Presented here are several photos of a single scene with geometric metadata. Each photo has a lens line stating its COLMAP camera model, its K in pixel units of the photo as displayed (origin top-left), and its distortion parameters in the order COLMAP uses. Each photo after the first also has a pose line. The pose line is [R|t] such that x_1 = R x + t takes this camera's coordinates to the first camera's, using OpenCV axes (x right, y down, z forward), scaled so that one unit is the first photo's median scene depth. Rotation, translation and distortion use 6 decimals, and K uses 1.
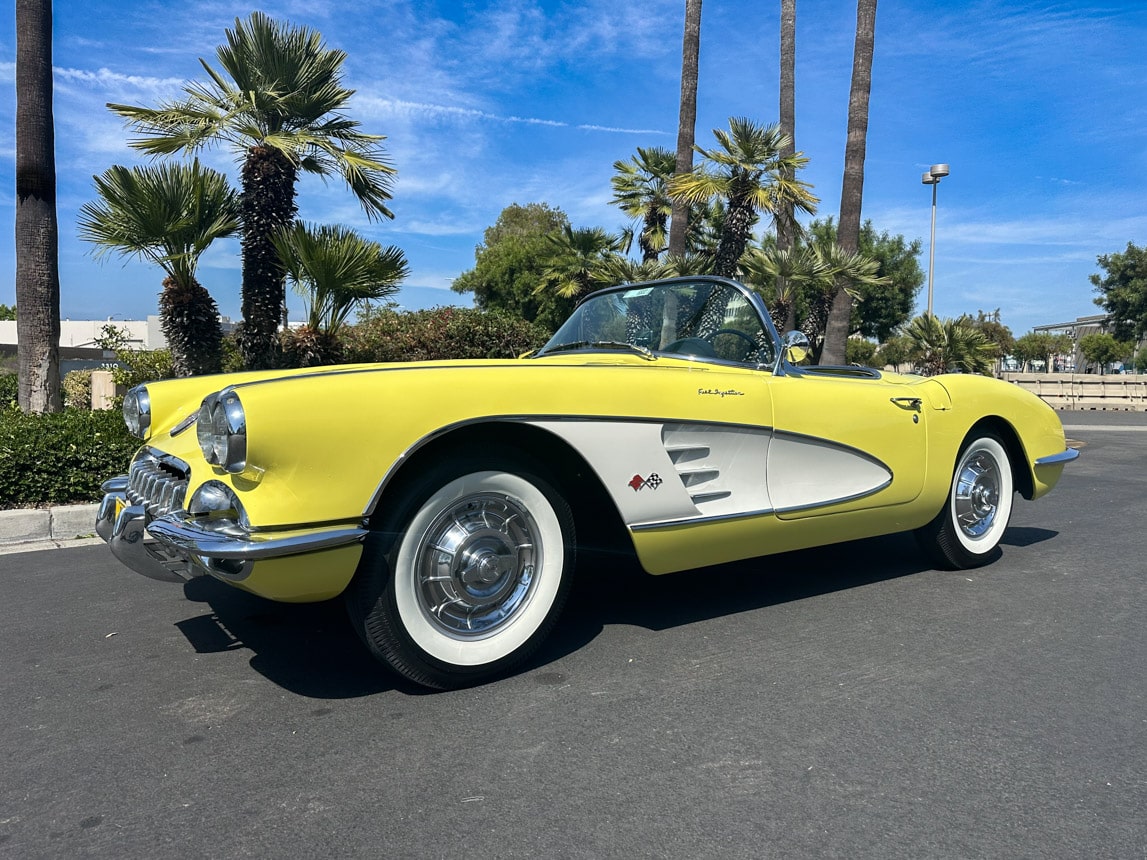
lens RADIAL K [[815.6, 0, 573.5], [0, 815.6, 430.0], [0, 0, 1]] dist [0.036287, -0.047071]
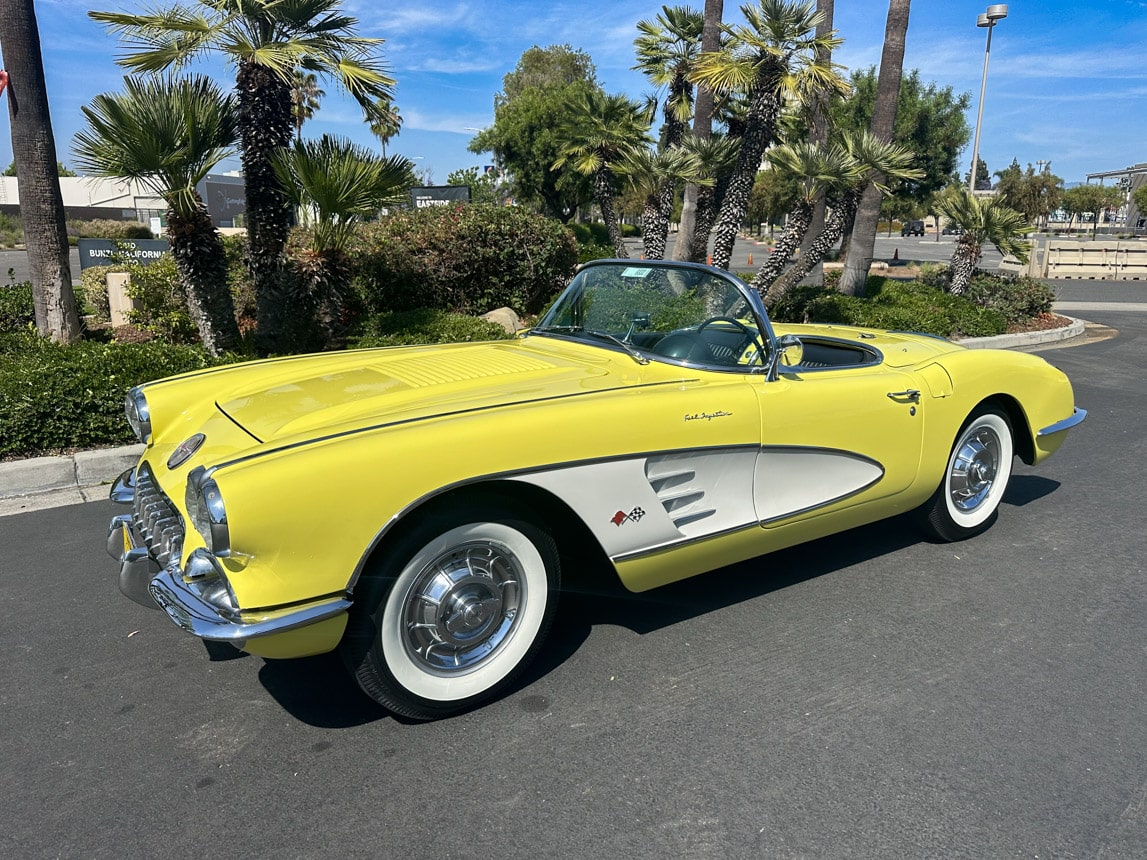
lens RADIAL K [[815.6, 0, 573.5], [0, 815.6, 430.0], [0, 0, 1]] dist [0.036287, -0.047071]
pose [[0.999465, 0.003078, -0.032549, 0.028491], [0.002739, 0.984175, 0.177177, -0.120542], [0.032579, -0.177171, 0.983641, 0.005165]]
